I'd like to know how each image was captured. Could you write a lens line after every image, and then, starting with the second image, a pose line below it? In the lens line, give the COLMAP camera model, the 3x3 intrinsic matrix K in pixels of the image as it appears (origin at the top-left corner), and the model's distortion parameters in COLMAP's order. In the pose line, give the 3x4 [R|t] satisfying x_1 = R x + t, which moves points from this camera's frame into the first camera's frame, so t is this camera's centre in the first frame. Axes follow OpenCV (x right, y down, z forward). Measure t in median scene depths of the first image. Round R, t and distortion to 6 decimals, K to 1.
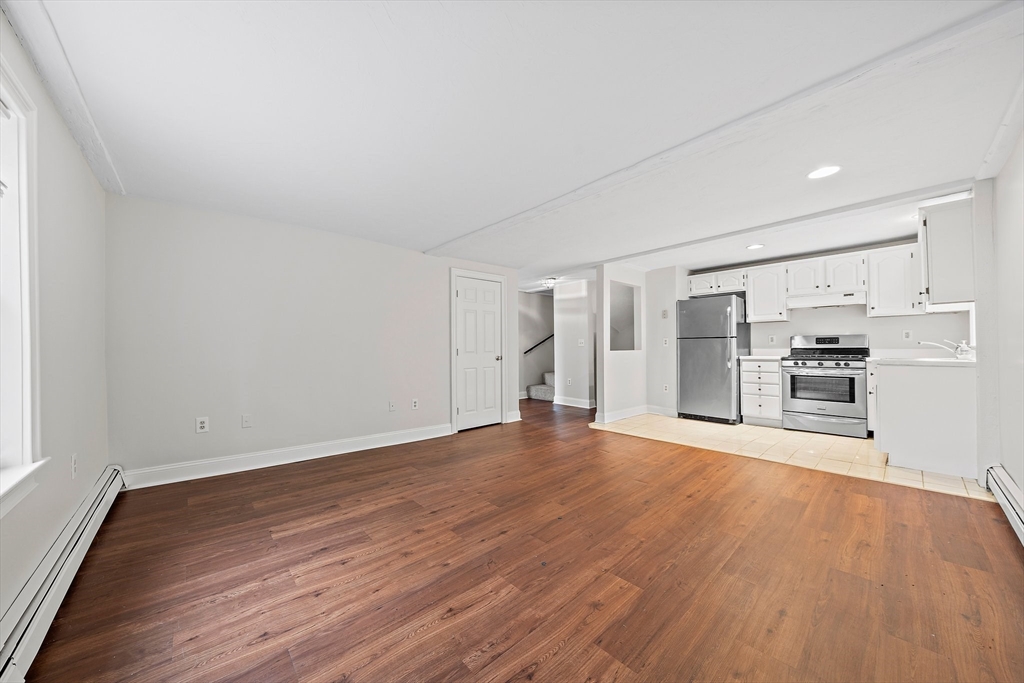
lens RADIAL K [[354.2, 0, 506.4], [0, 354.2, 346.7], [0, 0, 1]] dist [-0.002284, -0.000195]
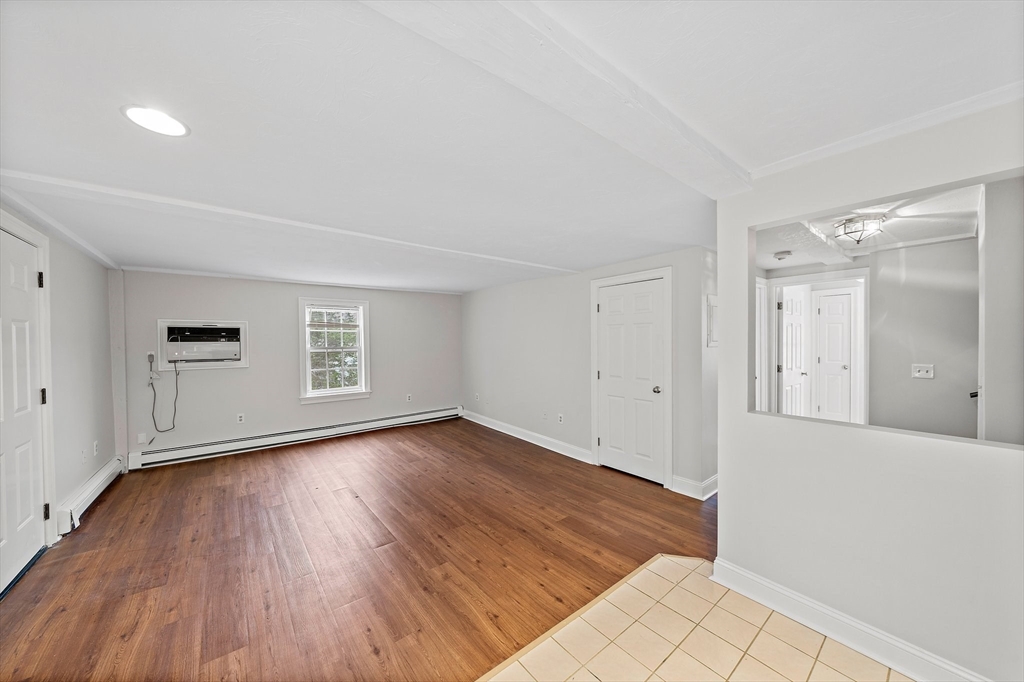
lens RADIAL K [[354.2, 0, 506.4], [0, 354.2, 346.2], [0, 0, 1]] dist [-0.002284, -0.000195]
pose [[-0.062516, 0.024784, -0.997736, 1.227325], [0.009030, 0.999665, 0.024266, -0.128650], [0.998003, -0.007493, -0.062719, 1.356869]]
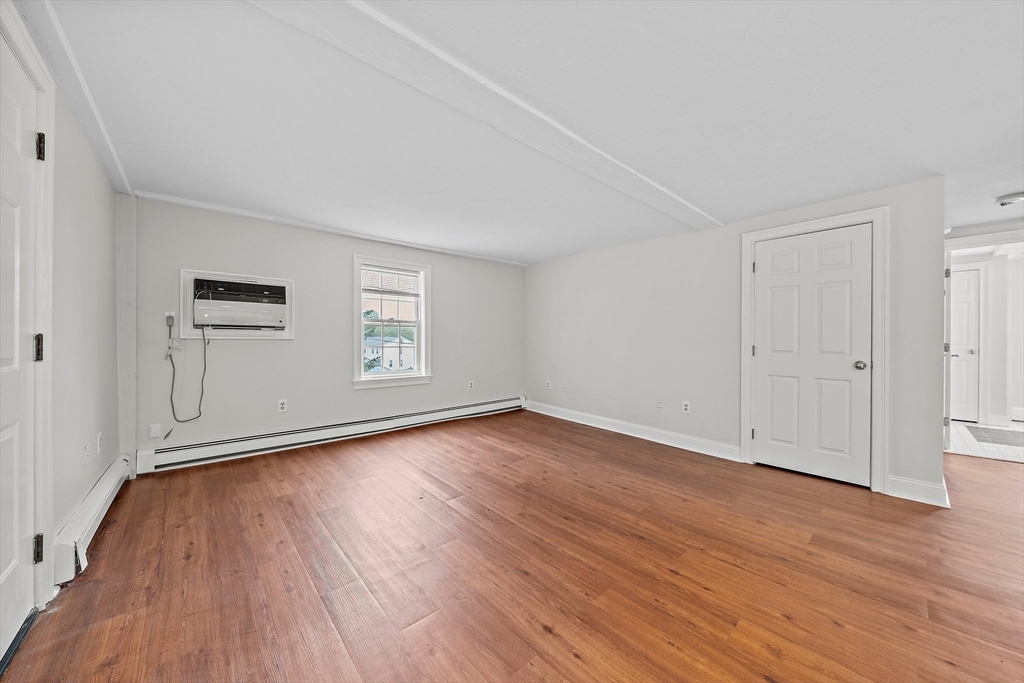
lens RADIAL K [[356.1, 0, 507.3], [0, 356.1, 340.6], [0, 0, 1]] dist [-0.002668, -0.000047]
pose [[-0.008086, 0.008262, -0.999933, 0.939915], [-0.003745, 0.999959, 0.008293, -0.012946], [0.999960, 0.003812, -0.008055, 0.844416]]
